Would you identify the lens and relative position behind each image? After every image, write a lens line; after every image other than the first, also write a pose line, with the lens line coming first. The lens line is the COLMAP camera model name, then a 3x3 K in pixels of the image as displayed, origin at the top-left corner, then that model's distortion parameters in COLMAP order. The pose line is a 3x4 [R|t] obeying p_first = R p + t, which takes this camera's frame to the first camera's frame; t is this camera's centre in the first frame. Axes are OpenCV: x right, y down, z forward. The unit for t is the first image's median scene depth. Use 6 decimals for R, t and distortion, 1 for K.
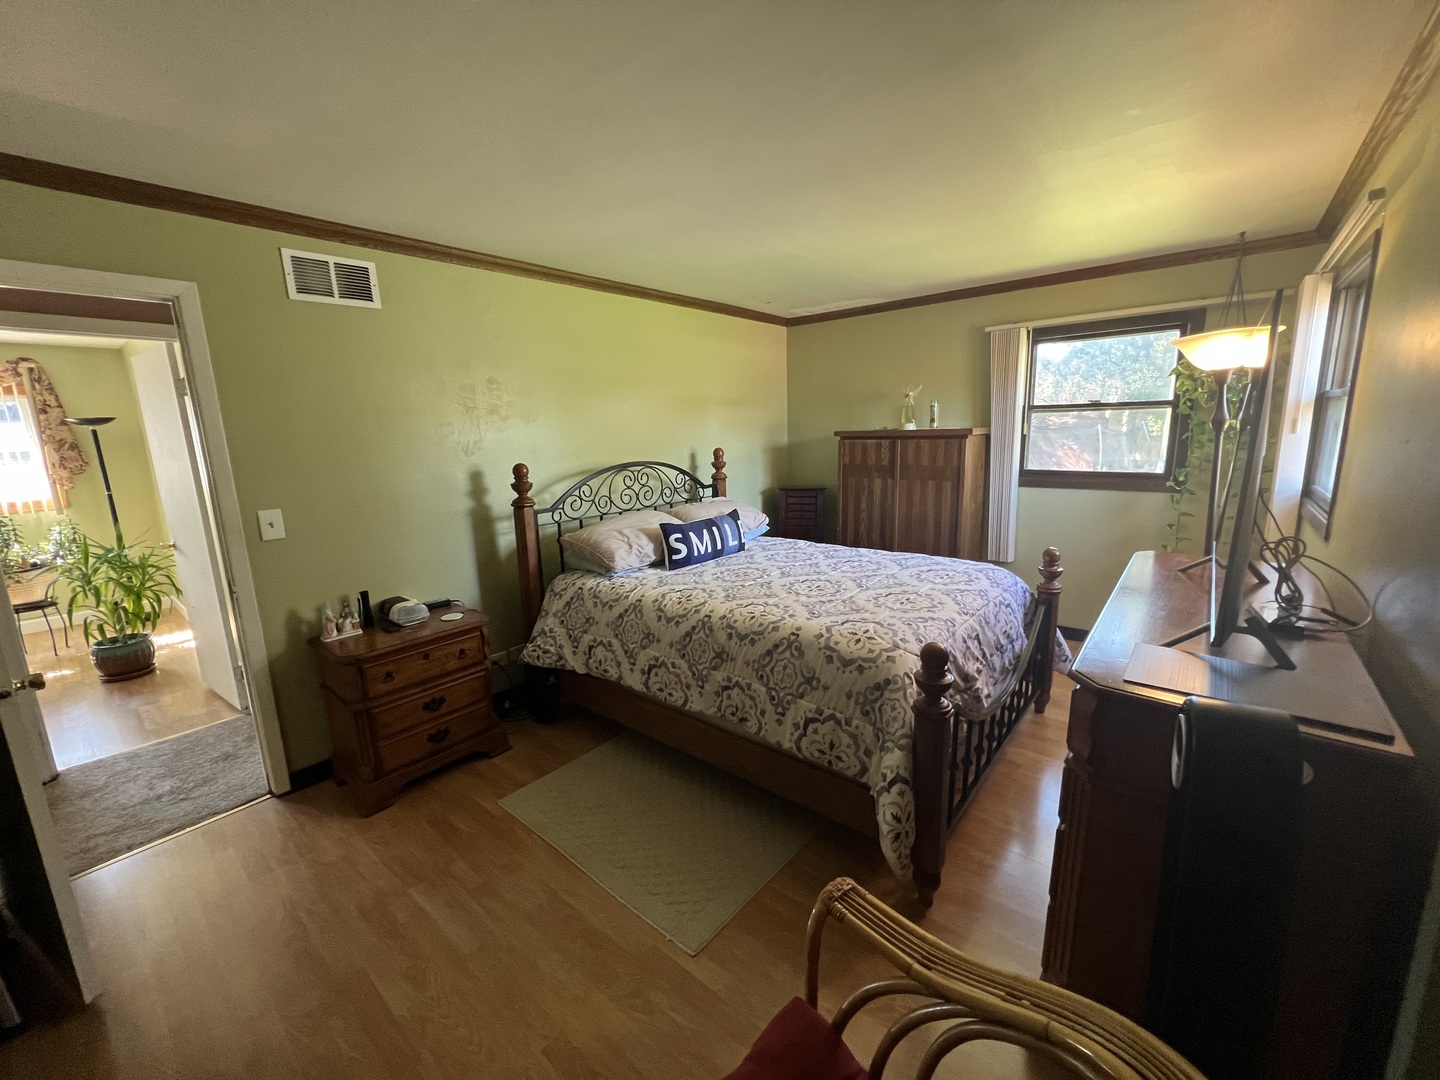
lens RADIAL K [[574.0, 0, 715.3], [0, 574.0, 542.0], [0, 0, 1]] dist [0.000046, -0.000102]
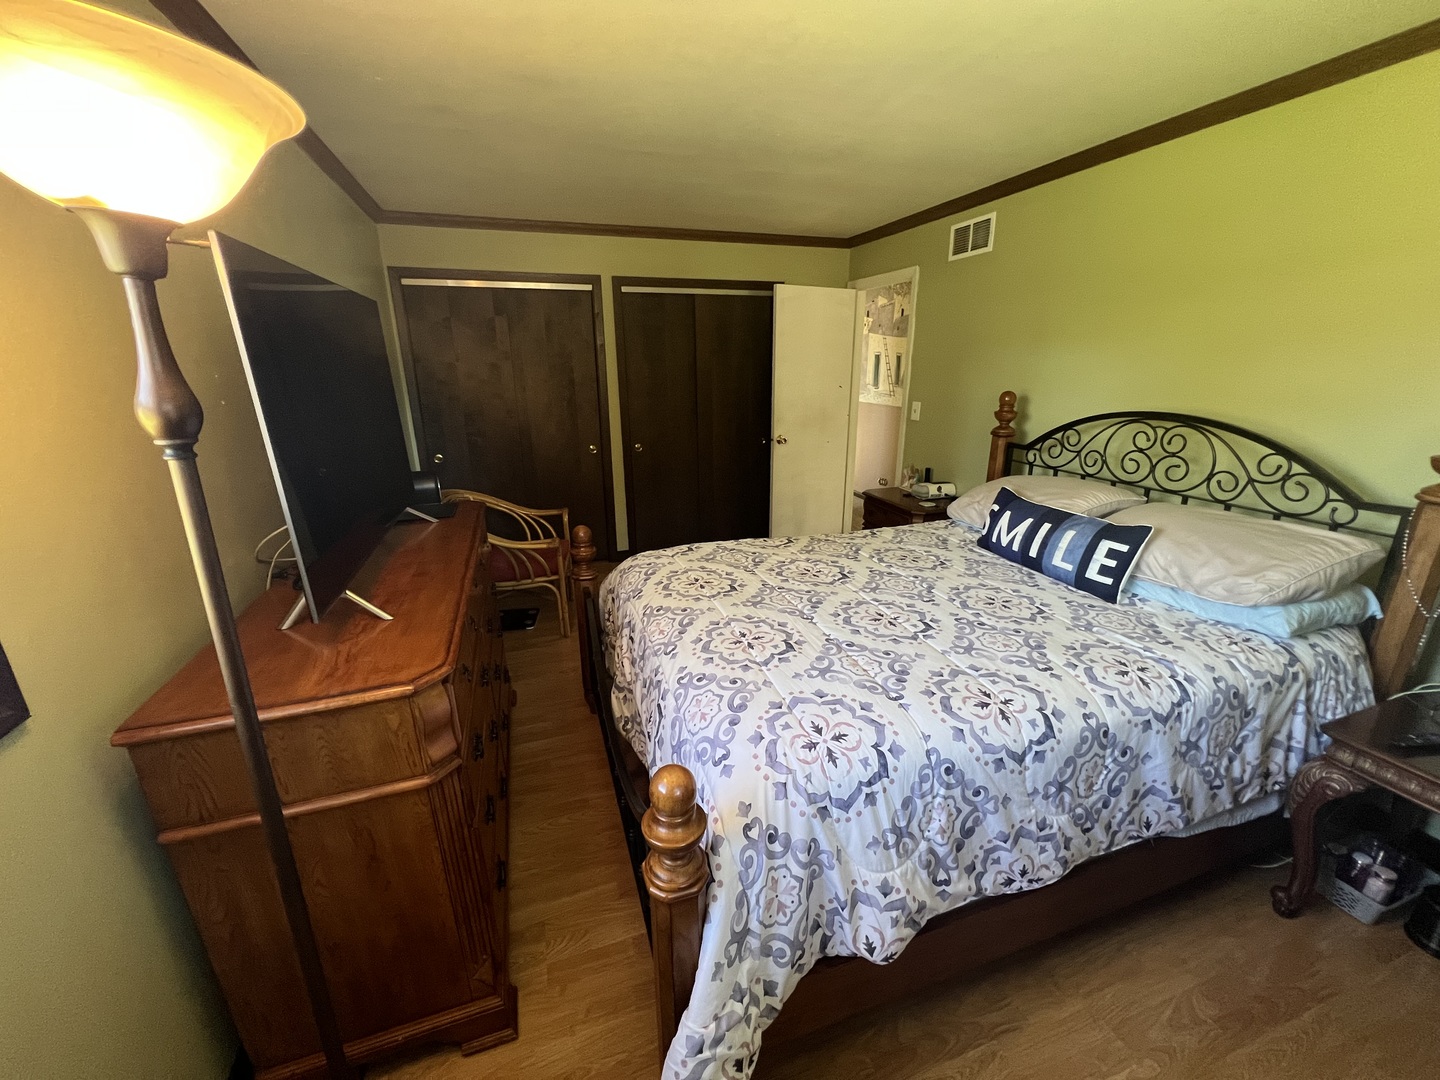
lens RADIAL K [[574.0, 0, 716.5], [0, 574.0, 533.1], [0, 0, 1]] dist [0.000046, -0.000102]
pose [[-0.509245, 0.277383, -0.814695, 0.706833], [-0.155303, 0.901476, 0.404006, -0.216586], [0.846493, 0.332263, -0.415994, 0.981361]]
